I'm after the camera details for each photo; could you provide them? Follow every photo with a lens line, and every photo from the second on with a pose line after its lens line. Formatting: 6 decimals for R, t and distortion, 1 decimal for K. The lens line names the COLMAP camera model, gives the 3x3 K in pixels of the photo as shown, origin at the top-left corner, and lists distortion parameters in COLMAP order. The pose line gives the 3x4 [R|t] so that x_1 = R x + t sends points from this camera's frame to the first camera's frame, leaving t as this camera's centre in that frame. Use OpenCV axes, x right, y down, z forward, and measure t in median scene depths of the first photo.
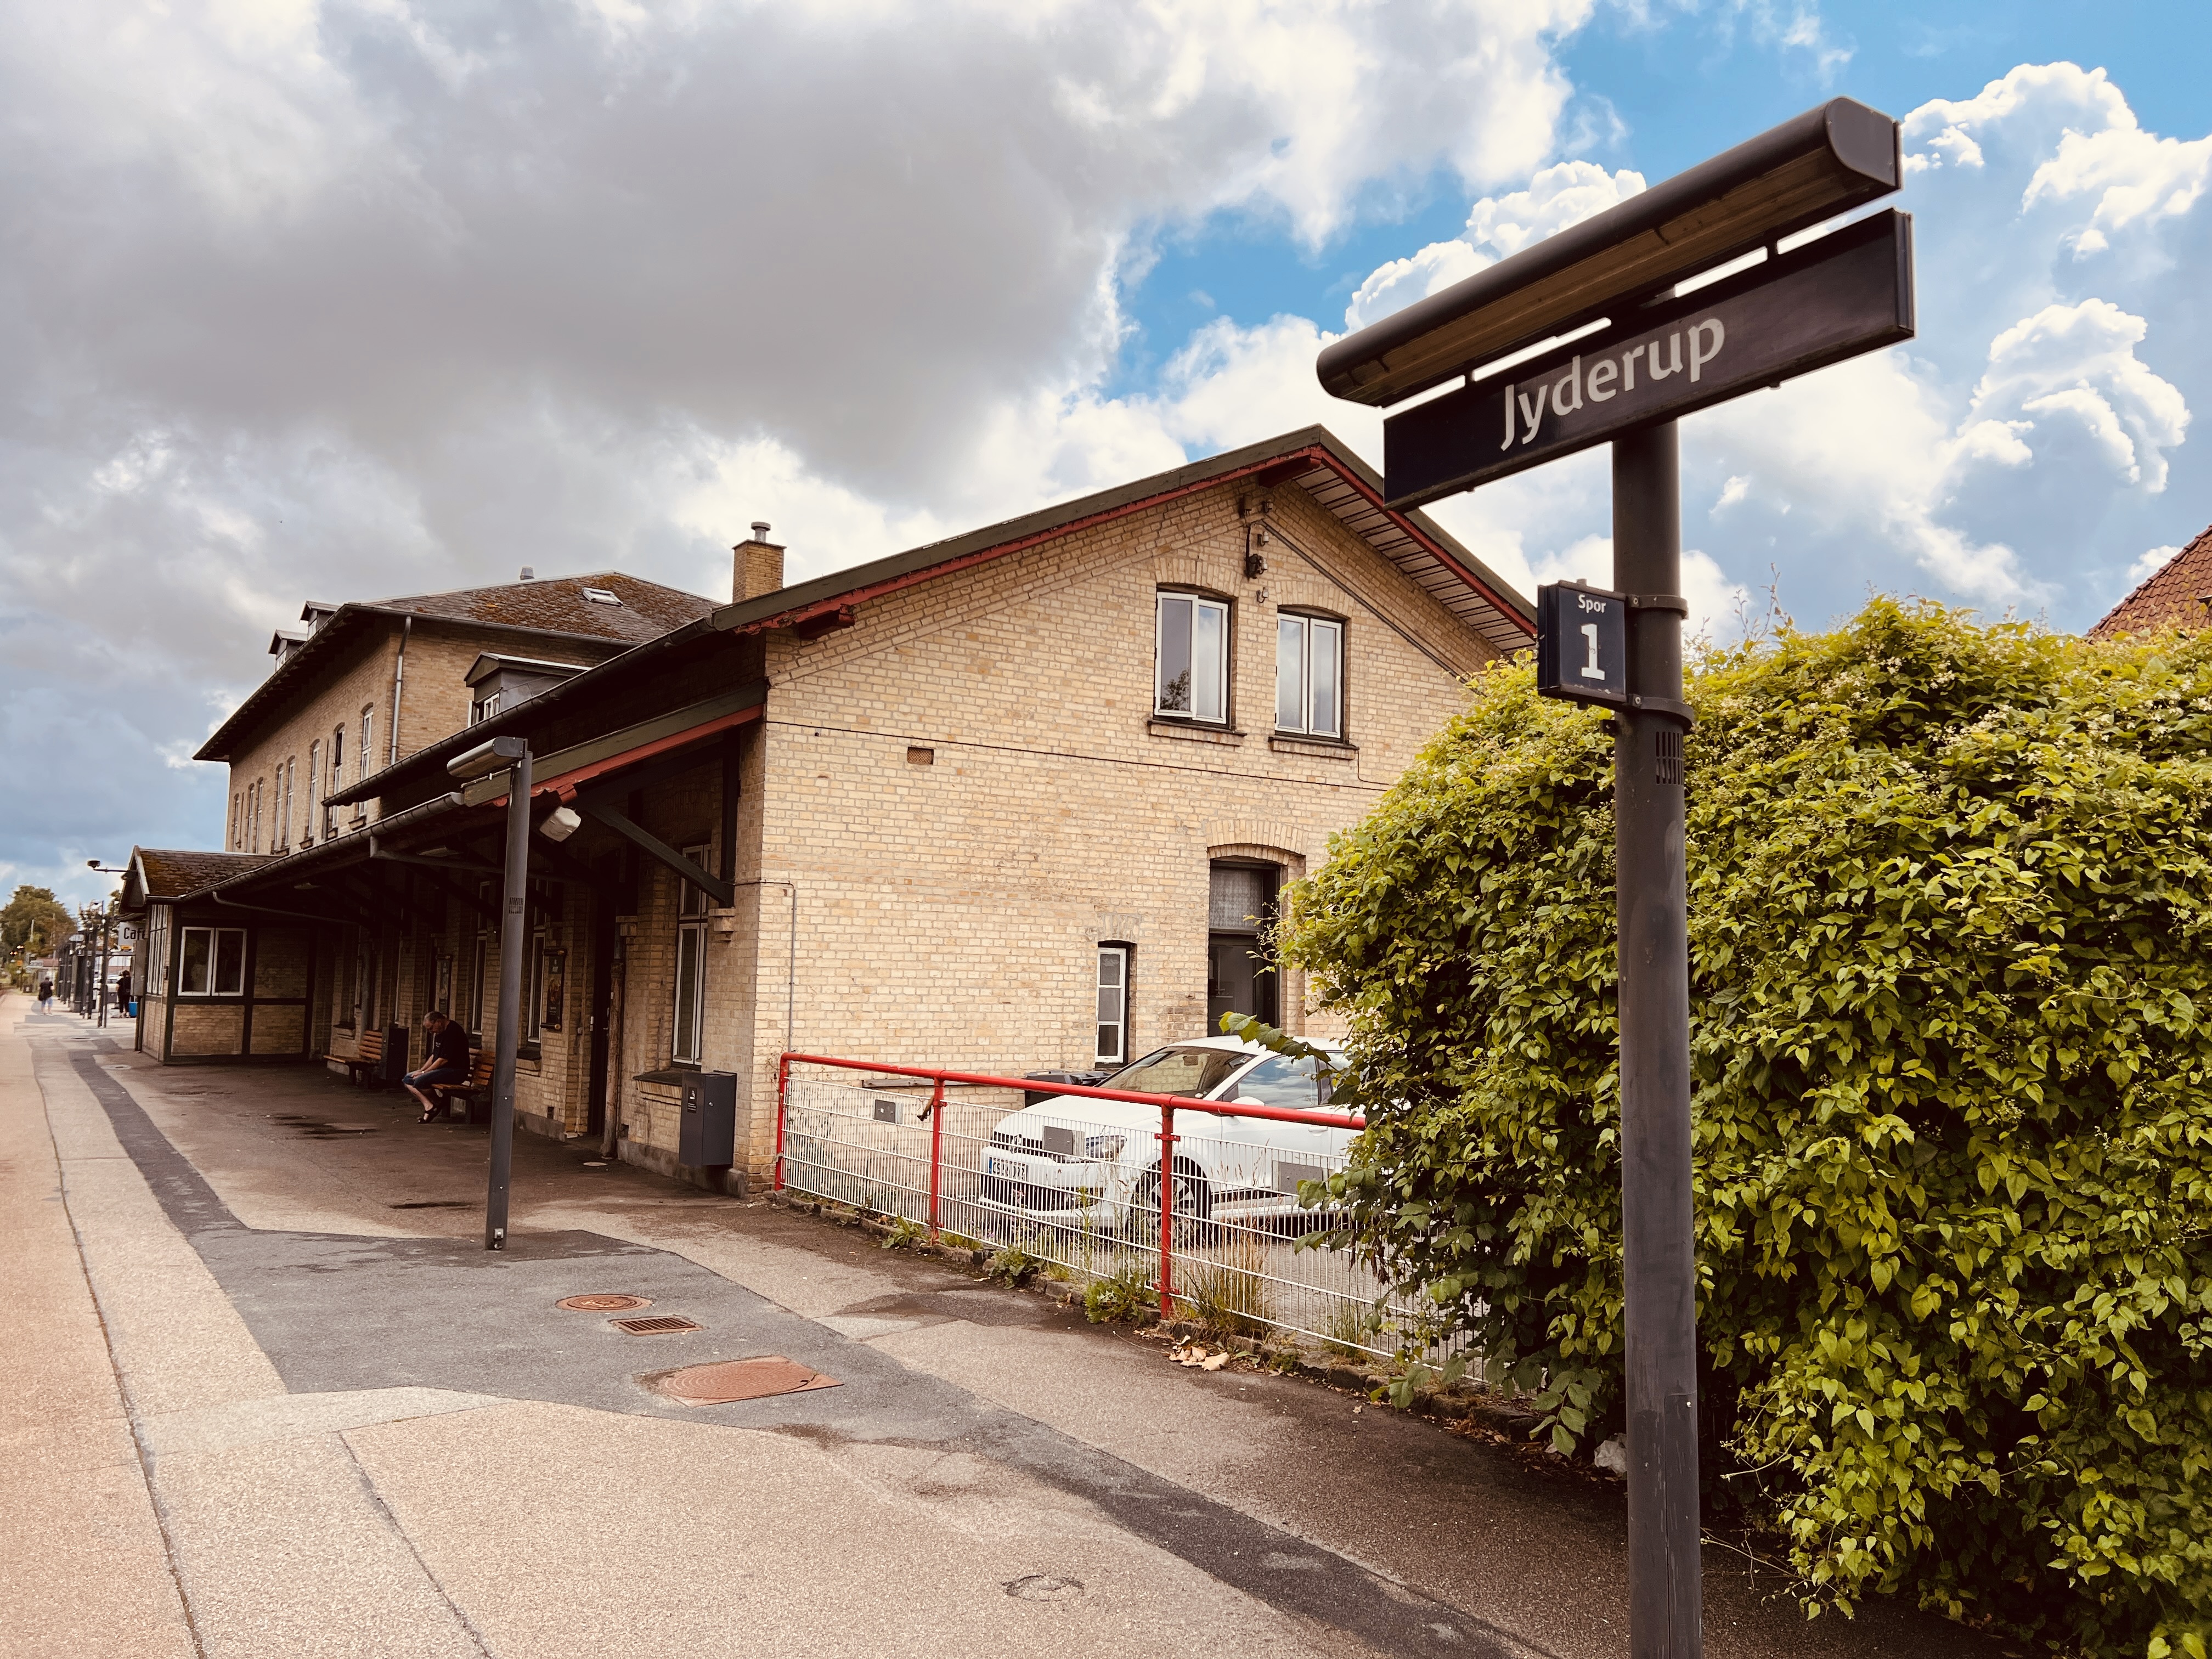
lens RADIAL K [[1679.6, 0, 1100.7], [0, 1679.6, 829.6], [0, 0, 1]] dist [0.074896, -0.086382]
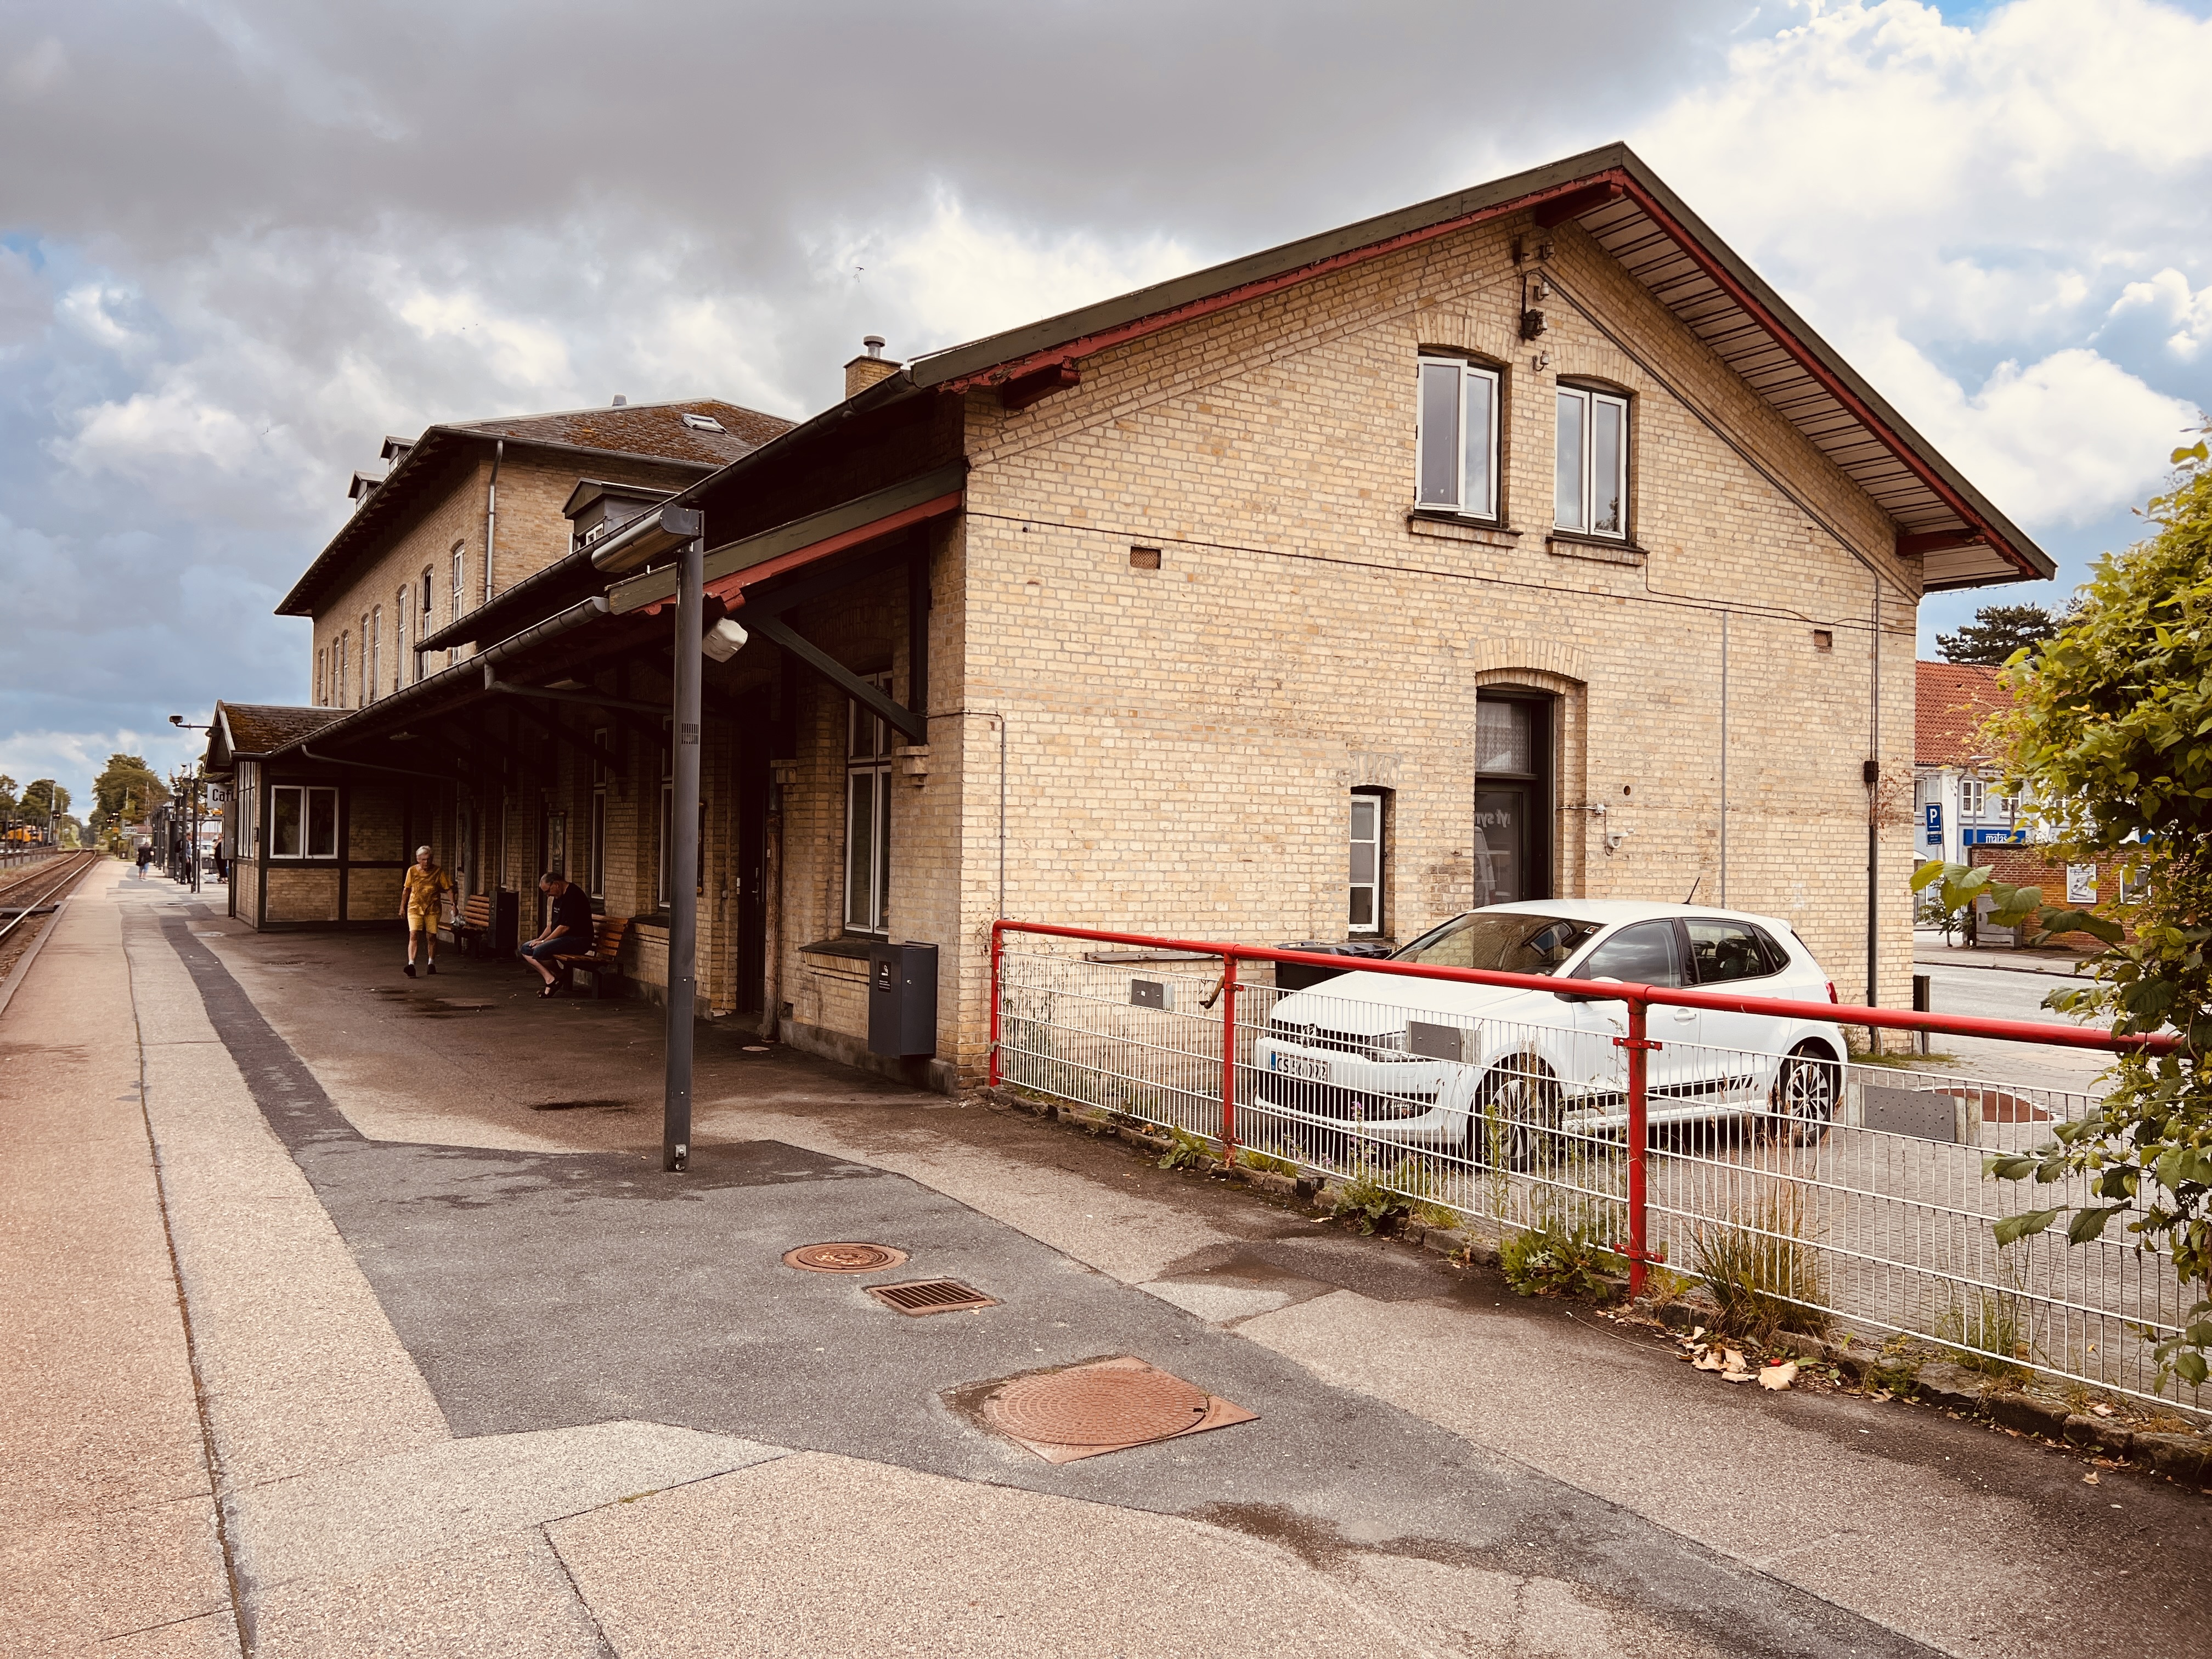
lens RADIAL K [[1679.6, 0, 1101.9], [0, 1679.6, 811.0], [0, 0, 1]] dist [0.074896, -0.086382]
pose [[0.999180, -0.005990, -0.040034, -0.093496], [0.008757, 0.997558, 0.069298, 0.021026], [0.039521, -0.069592, 0.996792, 0.174789]]
